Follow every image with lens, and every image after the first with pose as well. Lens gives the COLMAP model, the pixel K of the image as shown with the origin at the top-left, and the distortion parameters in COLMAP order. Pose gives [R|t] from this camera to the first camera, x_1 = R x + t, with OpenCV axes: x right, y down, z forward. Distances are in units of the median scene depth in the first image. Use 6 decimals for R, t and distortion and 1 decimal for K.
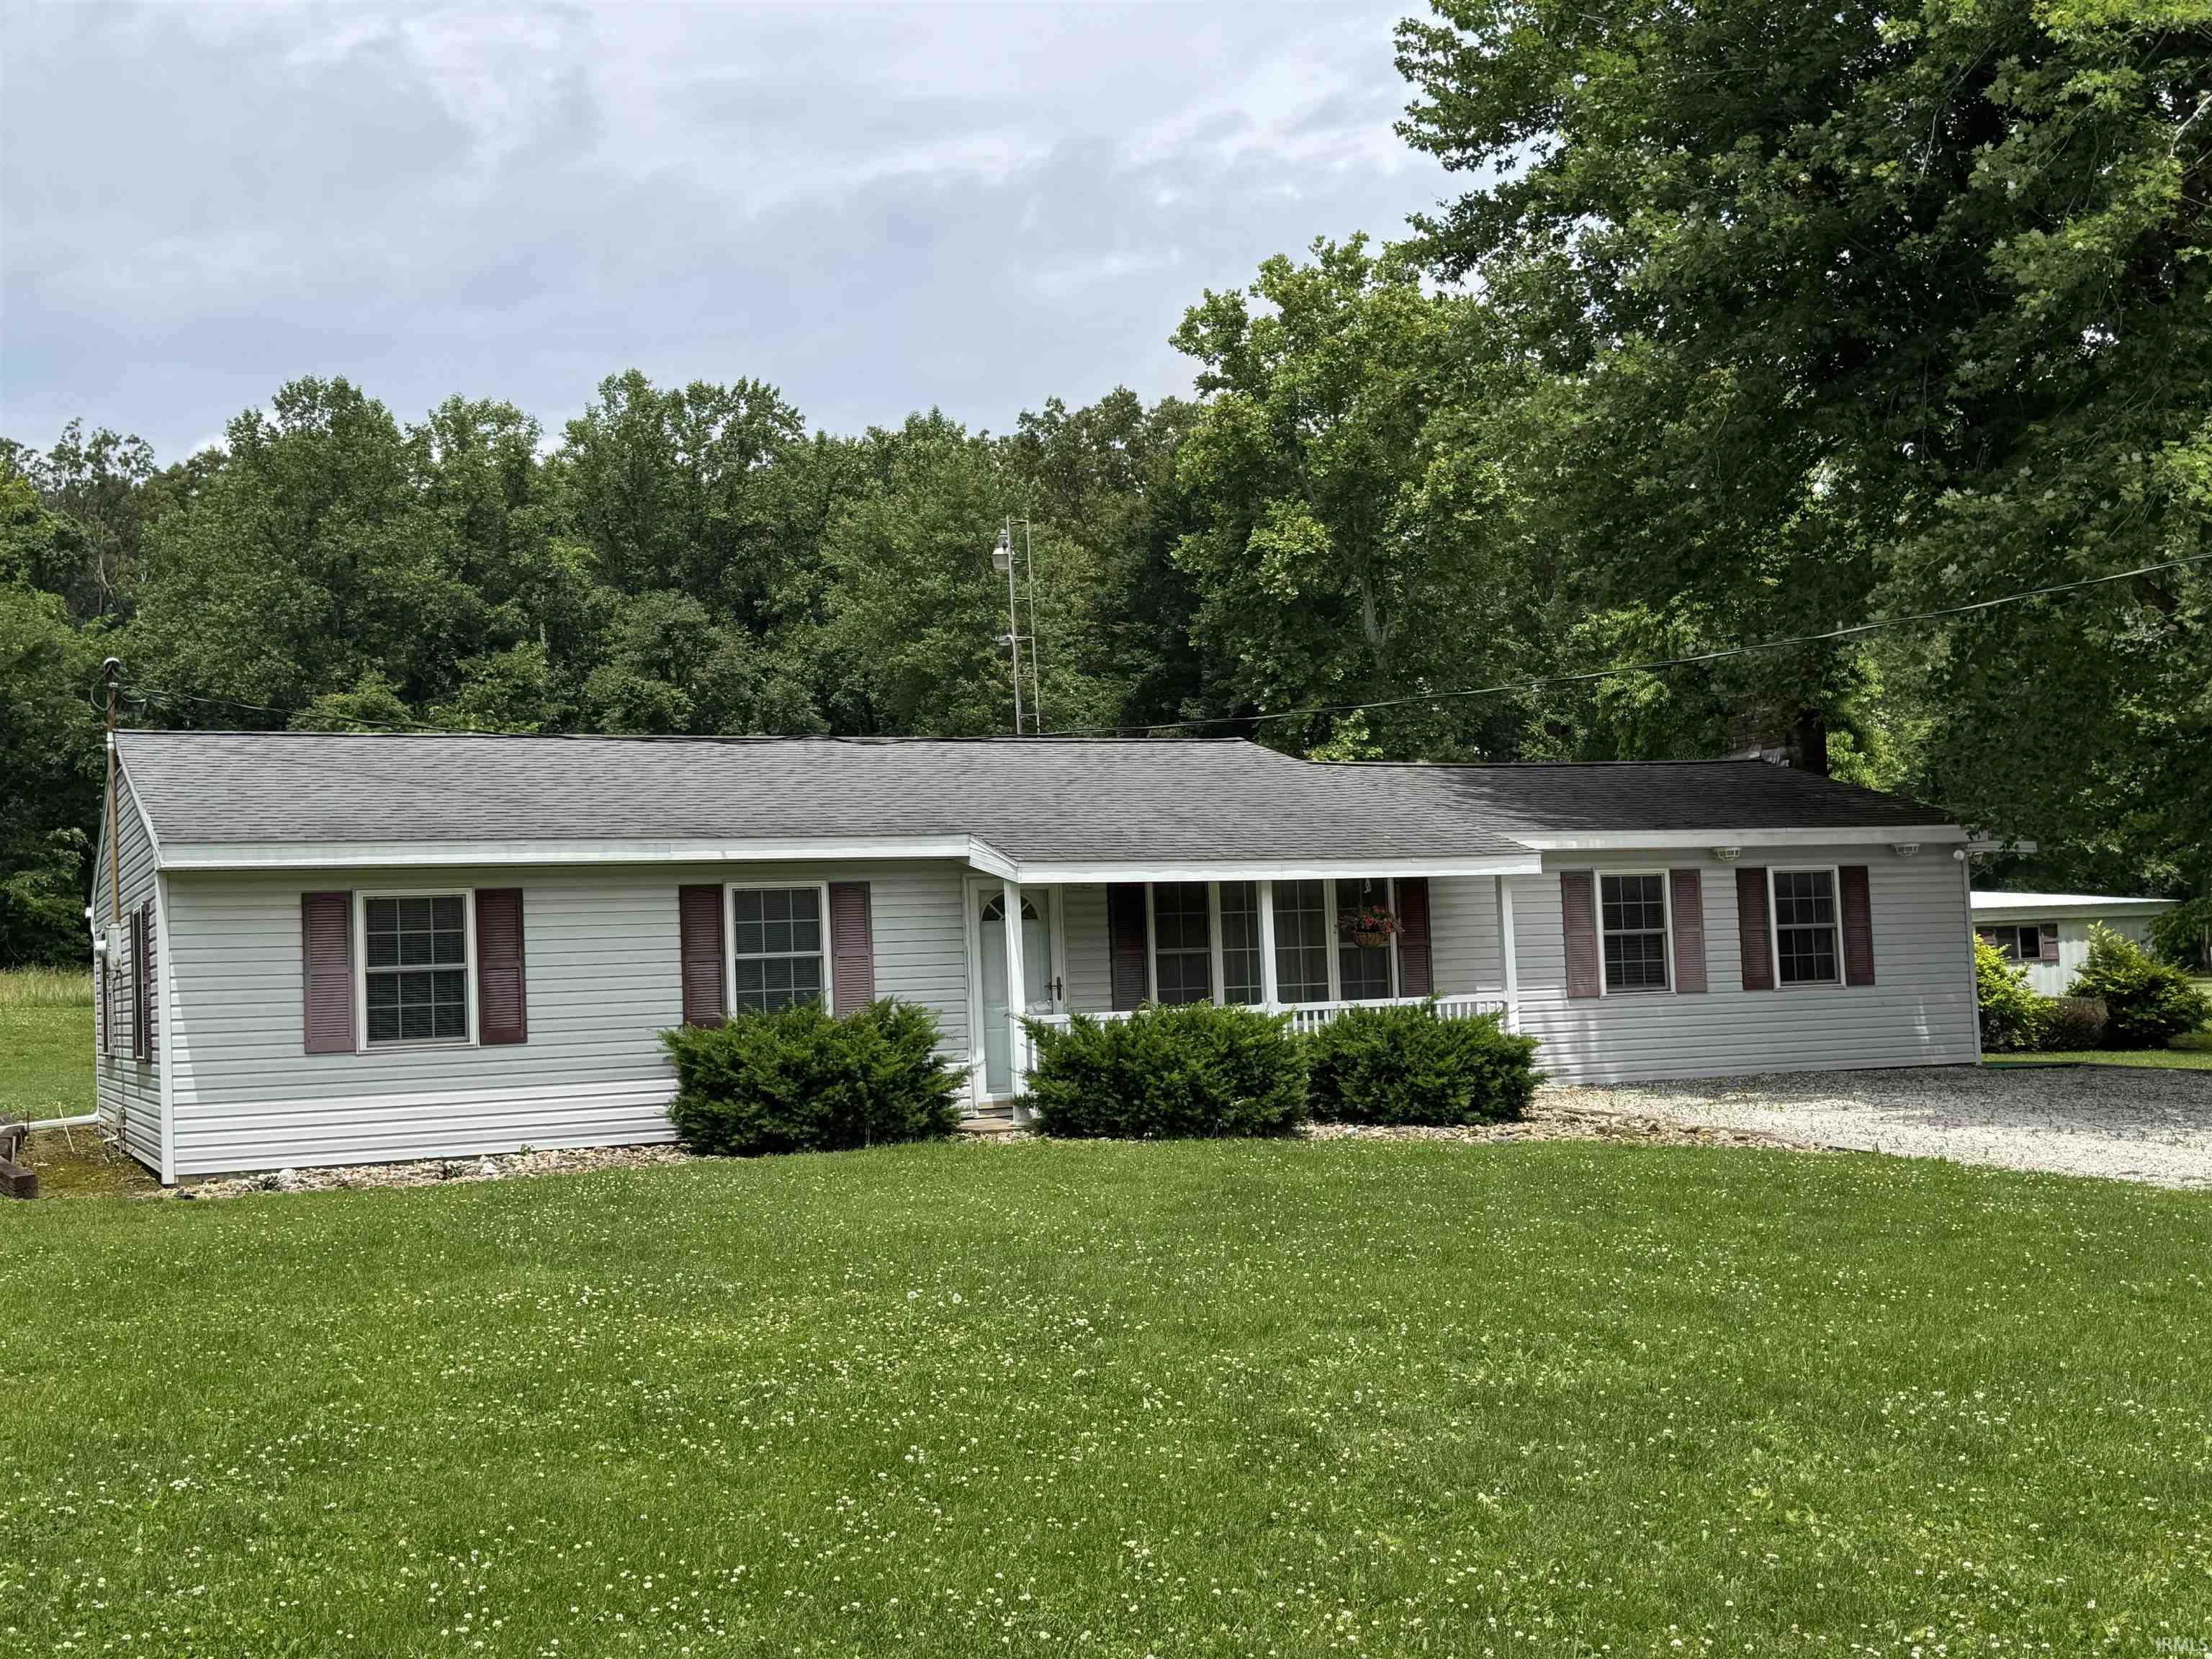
lens RADIAL K [[2473.6, 0, 1090.6], [0, 2473.6, 851.3], [0, 0, 1]] dist [0.089540, 0.000000]
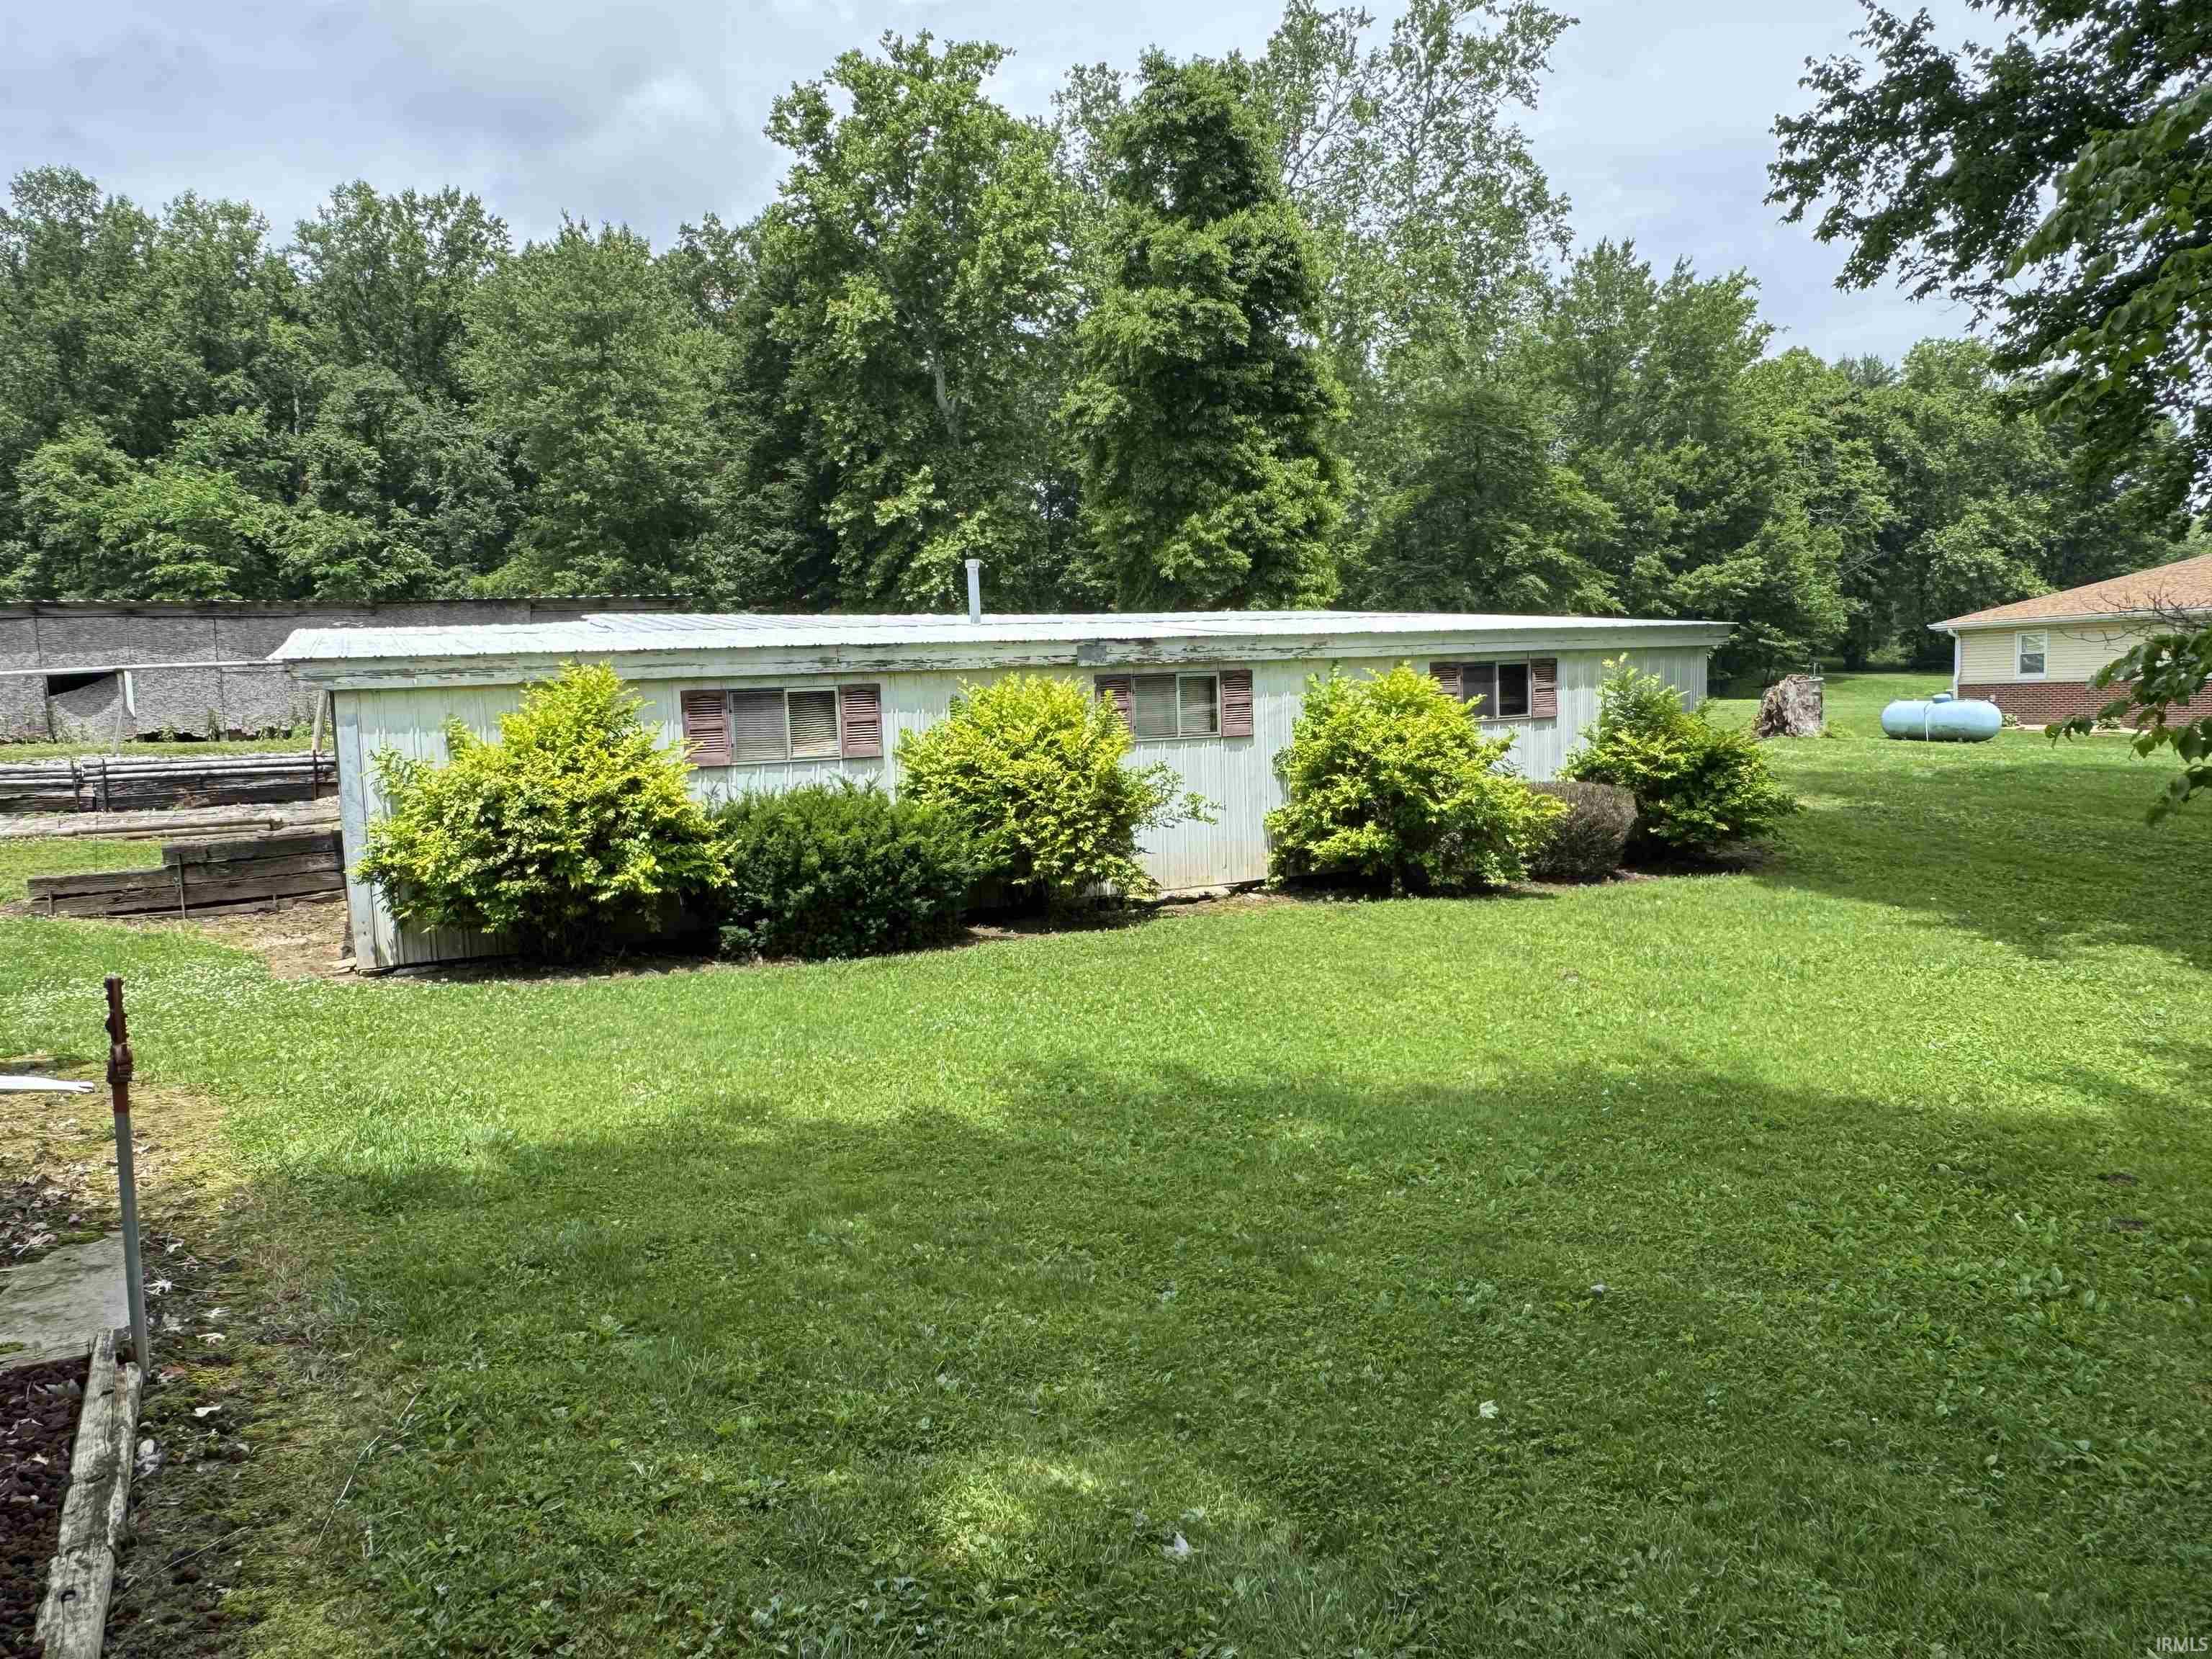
lens RADIAL K [[1538.7, 0, 1098.0], [0, 1538.7, 806.8], [0, 0, 1]] dist [0.021830, -0.013835]
pose [[0.991811, -0.007332, 0.127507, 0.095804], [-0.009015, 0.991842, 0.127157, 0.007620], [-0.127399, -0.127265, 0.983653, 0.270606]]
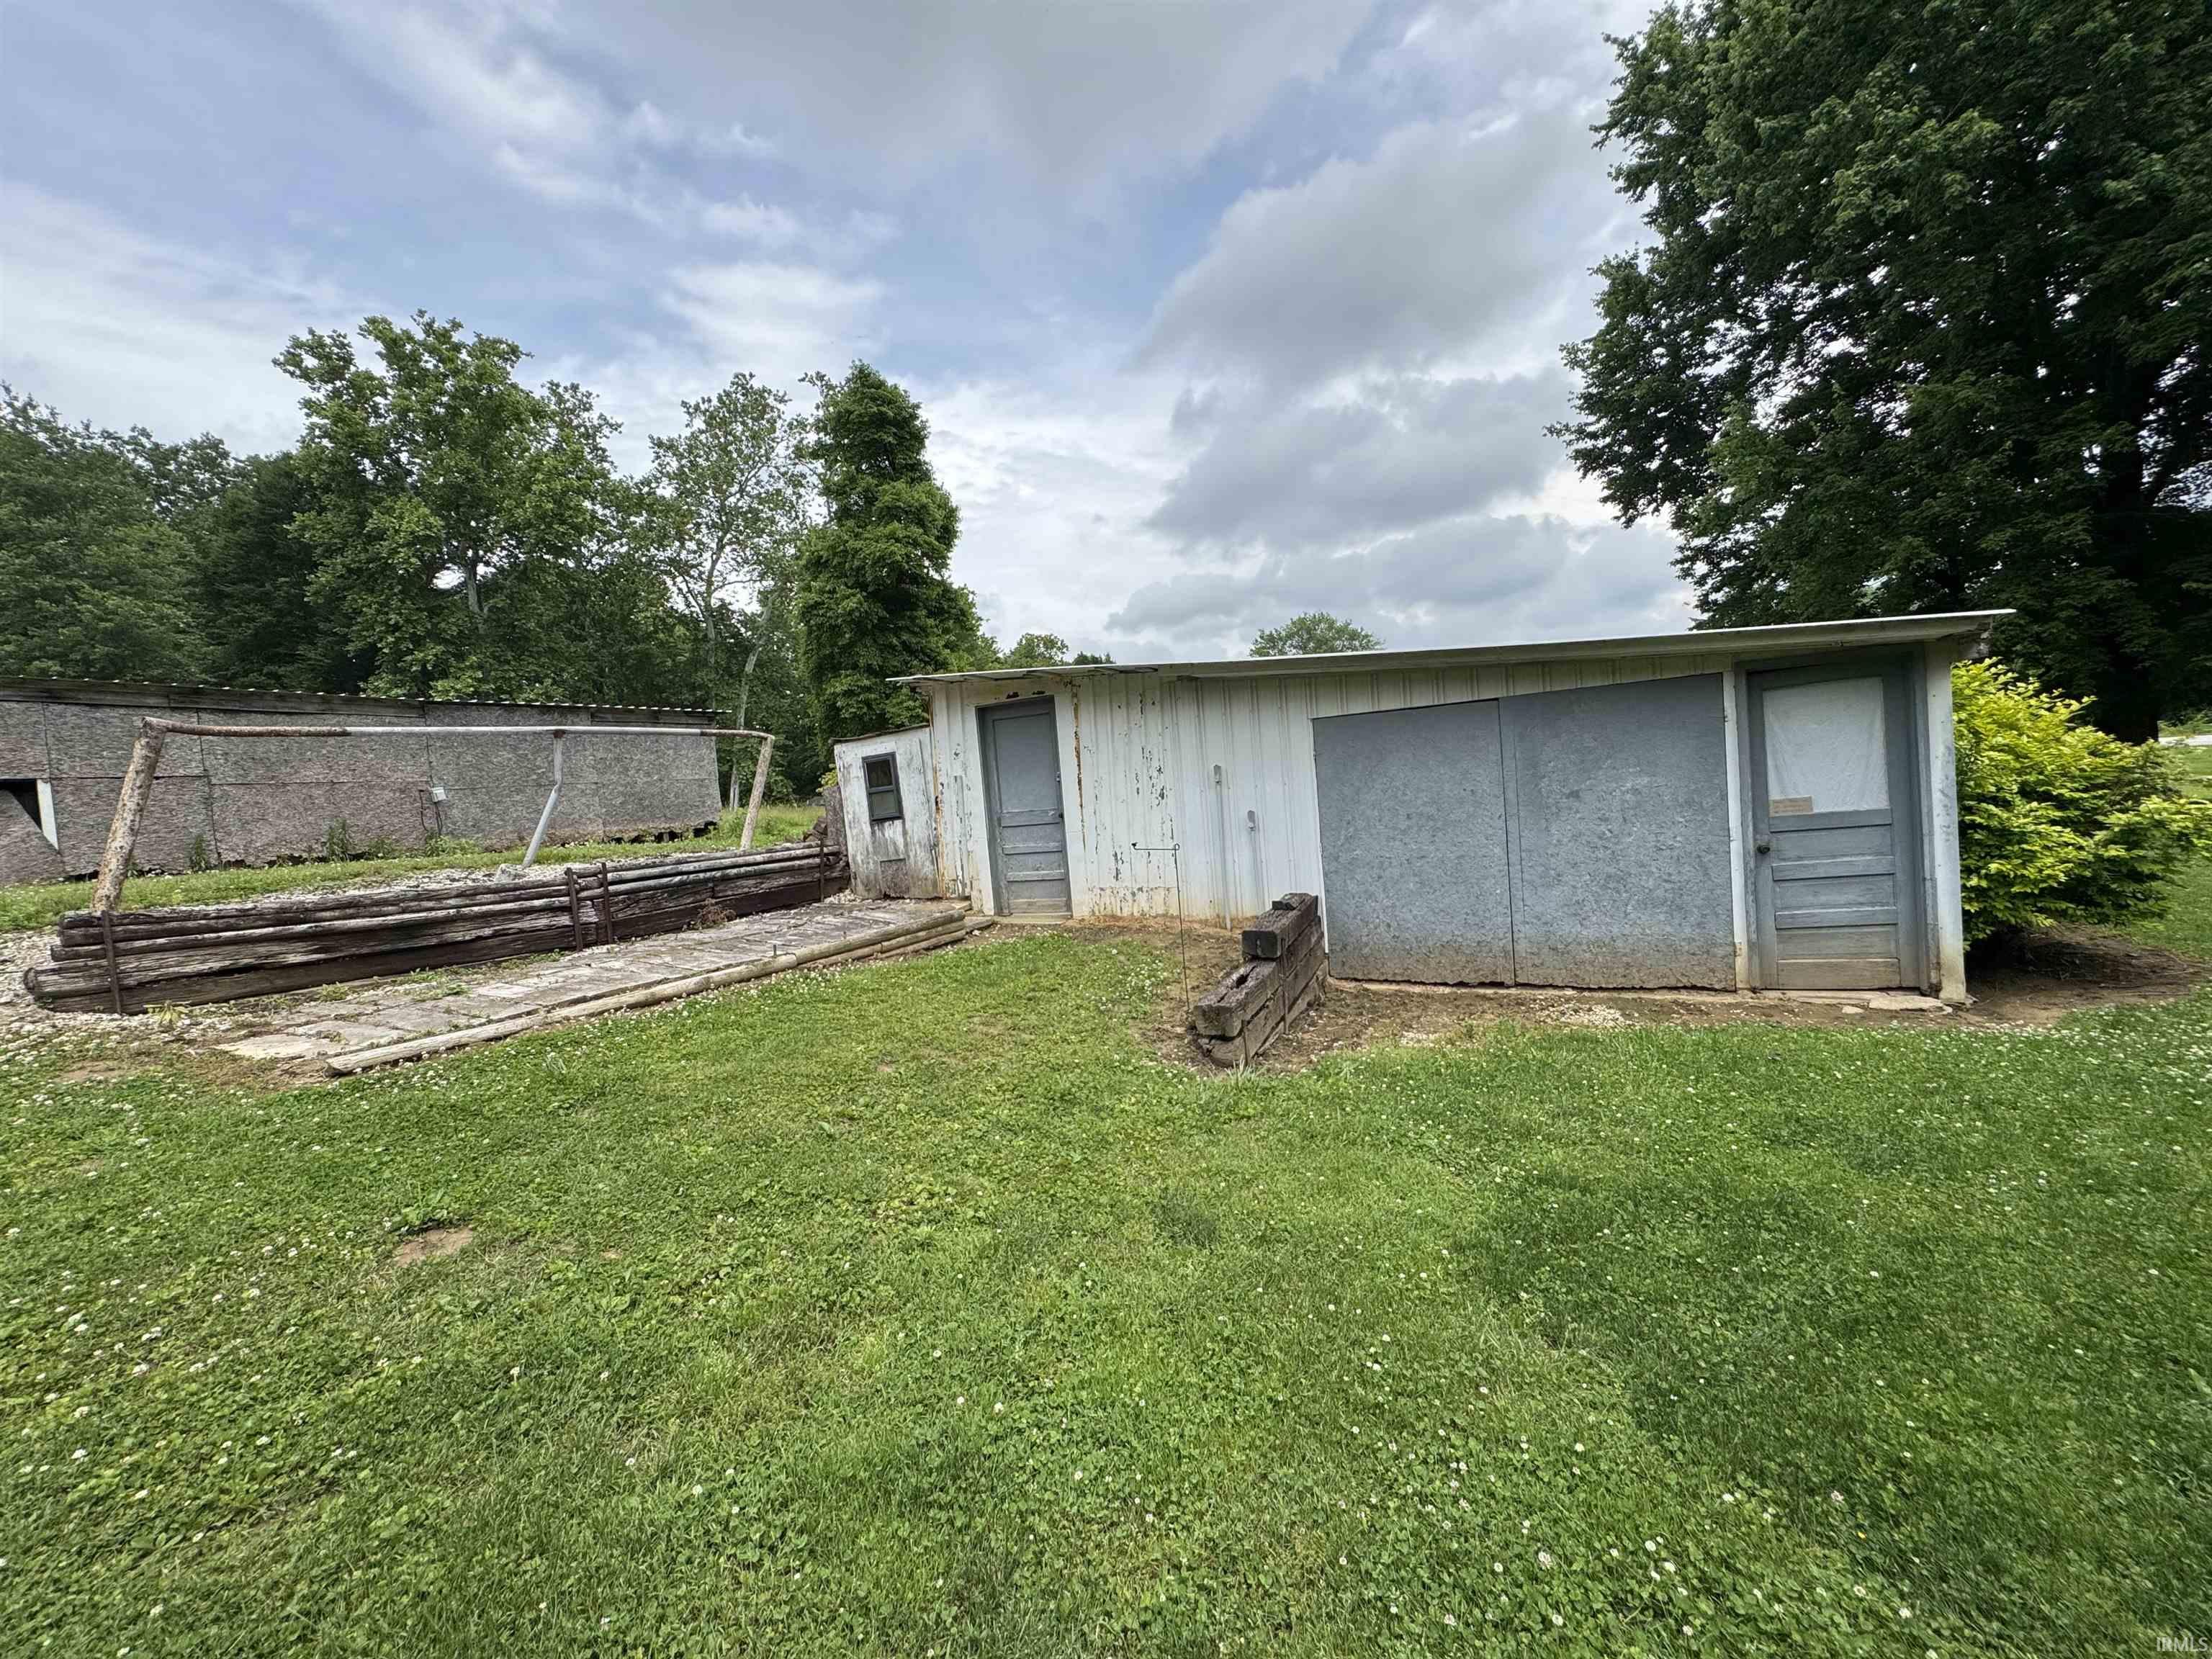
lens RADIAL K [[882.3, 0, 1100.3], [0, 882.3, 824.7], [0, 0, 1]] dist [0.000196, -0.001284]
pose [[0.684910, -0.045103, 0.727230, -0.018502], [0.015580, 0.998761, 0.047270, 0.020788], [-0.728461, -0.021045, 0.684764, 0.391449]]
